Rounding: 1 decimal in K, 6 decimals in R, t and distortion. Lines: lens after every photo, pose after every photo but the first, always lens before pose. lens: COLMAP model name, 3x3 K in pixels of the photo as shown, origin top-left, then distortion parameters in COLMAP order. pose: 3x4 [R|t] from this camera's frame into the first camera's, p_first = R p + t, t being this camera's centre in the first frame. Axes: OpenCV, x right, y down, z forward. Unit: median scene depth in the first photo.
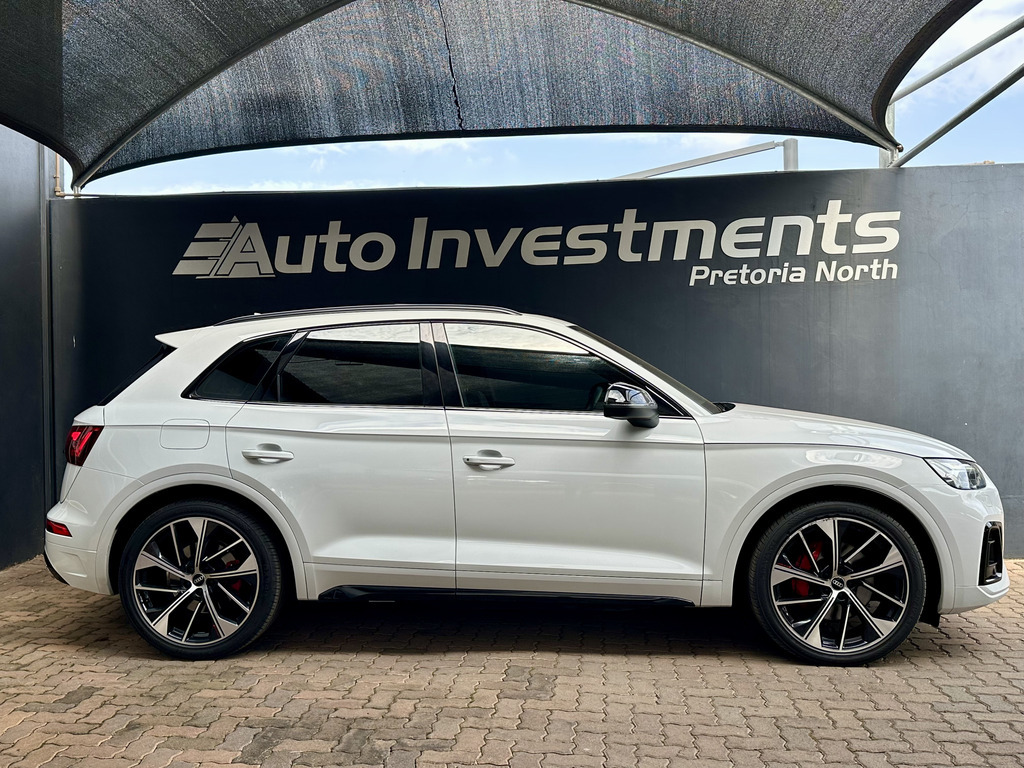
lens RADIAL K [[953.2, 0, 512.0], [0, 953.2, 384.0], [0, 0, 1]] dist [0.180133, -0.372387]
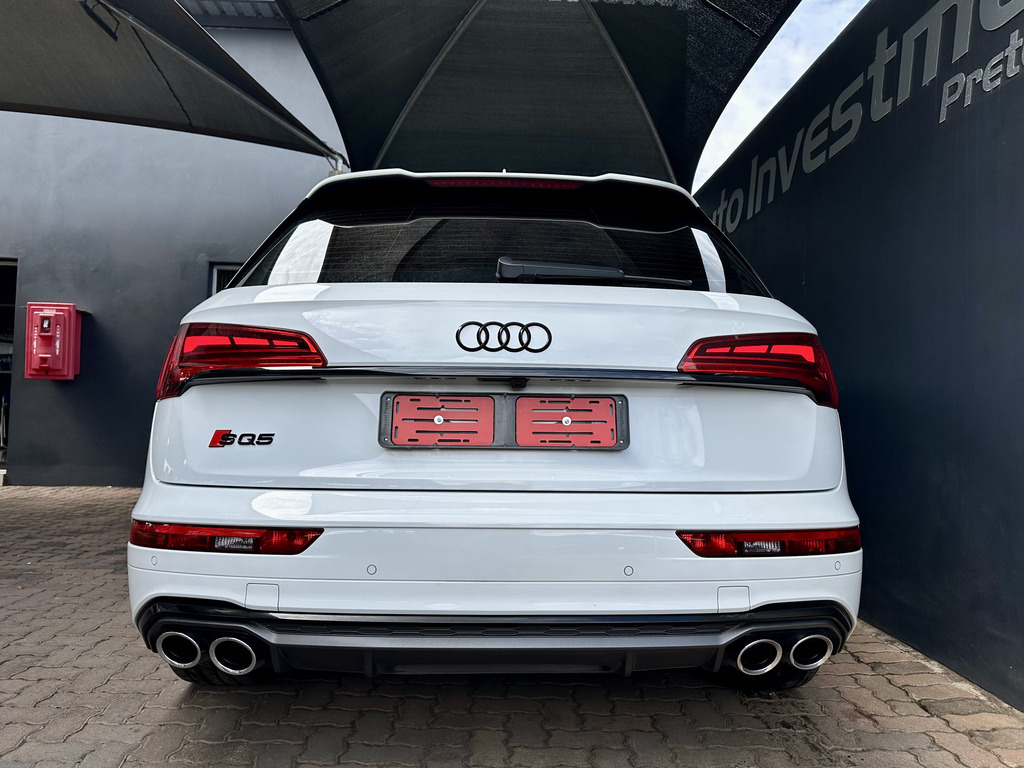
lens RADIAL K [[729.0, 0, 512.0], [0, 729.0, 384.0], [0, 0, 1]] dist [-0.004138, -0.008241]
pose [[0.108455, -0.018607, -0.993927, 0.545392], [-0.021622, 0.999544, -0.021072, 0.050113], [0.993866, 0.023776, 0.108003, 0.738225]]
